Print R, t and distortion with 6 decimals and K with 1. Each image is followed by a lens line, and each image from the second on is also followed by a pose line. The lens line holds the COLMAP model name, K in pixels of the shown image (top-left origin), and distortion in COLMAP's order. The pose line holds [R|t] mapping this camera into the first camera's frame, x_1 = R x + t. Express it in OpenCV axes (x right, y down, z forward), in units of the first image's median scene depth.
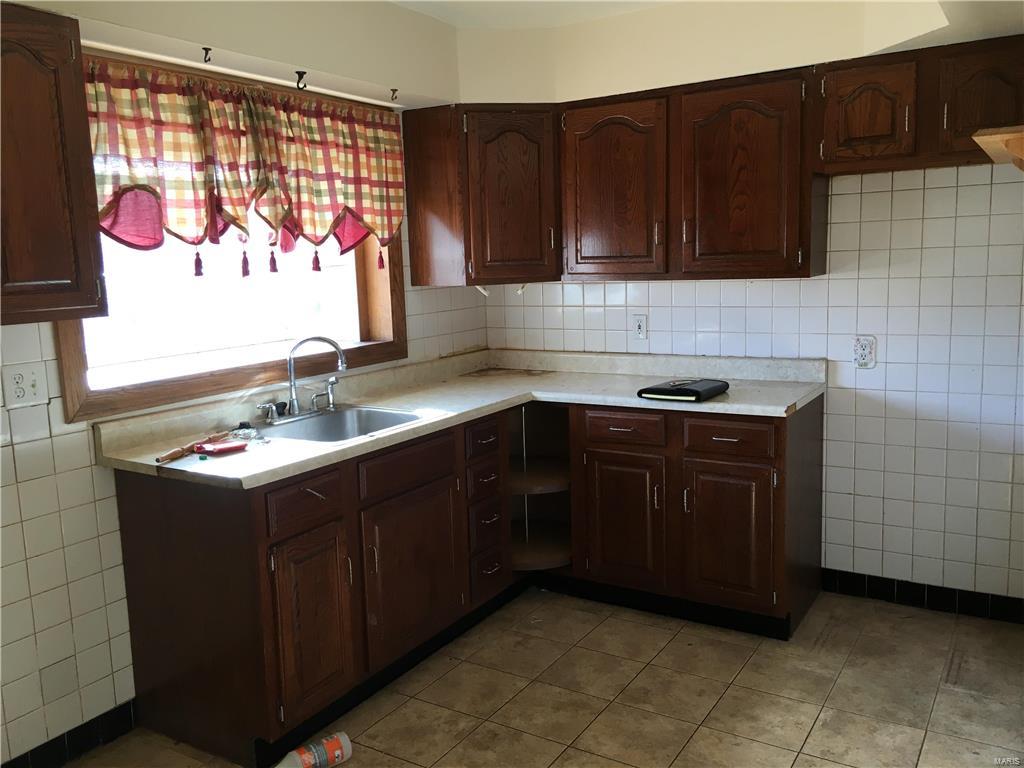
lens RADIAL K [[865.4, 0, 504.2], [0, 865.4, 382.6], [0, 0, 1]] dist [0.093674, -0.115991]
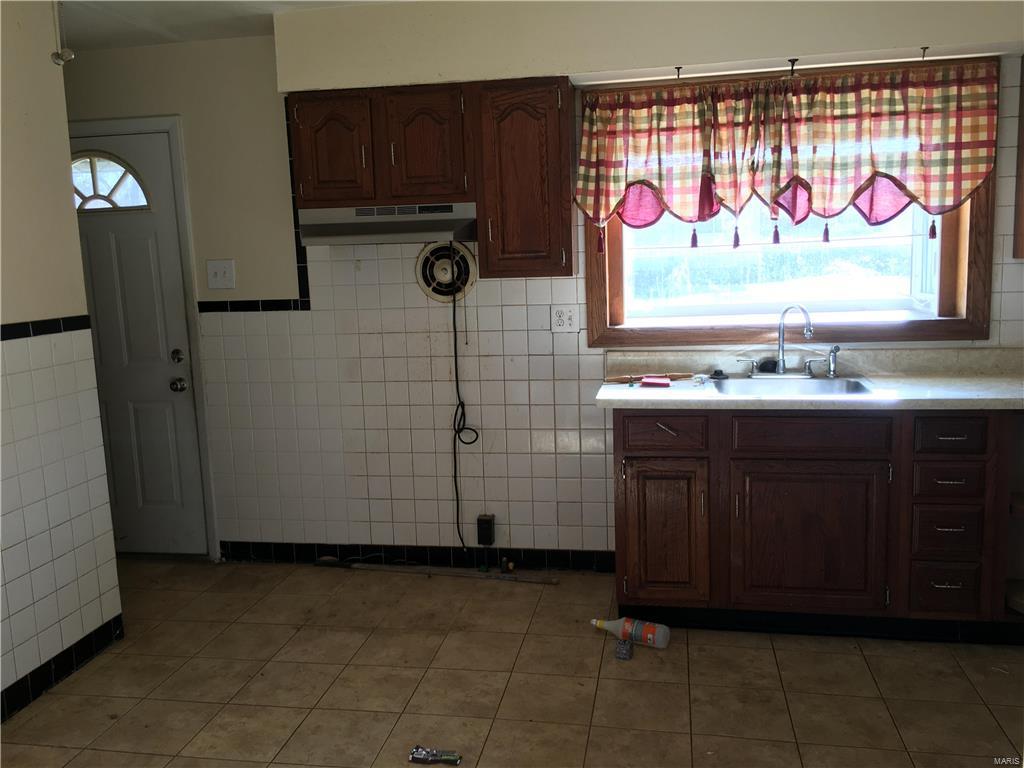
lens RADIAL K [[865.4, 0, 504.2], [0, 865.4, 382.6], [0, 0, 1]] dist [0.093674, -0.115991]
pose [[0.367617, 0.162545, -0.915662, 0.706041], [-0.114510, 0.985026, 0.128885, -0.059361], [0.922901, 0.057472, 0.380725, 0.278119]]
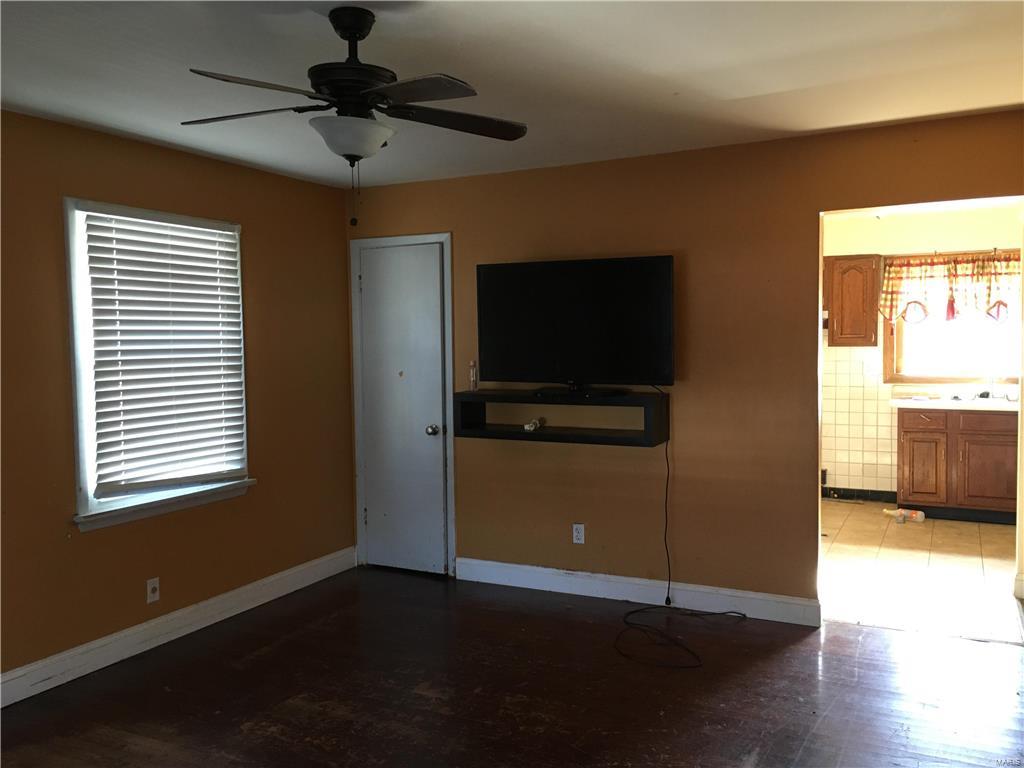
lens RADIAL K [[865.4, 0, 504.2], [0, 865.4, 382.6], [0, 0, 1]] dist [0.093674, -0.115991]
pose [[0.088642, 0.088638, -0.992112, 1.994574], [-0.135747, 0.987815, 0.076126, -0.005806], [0.986770, 0.127928, 0.099594, -0.461075]]
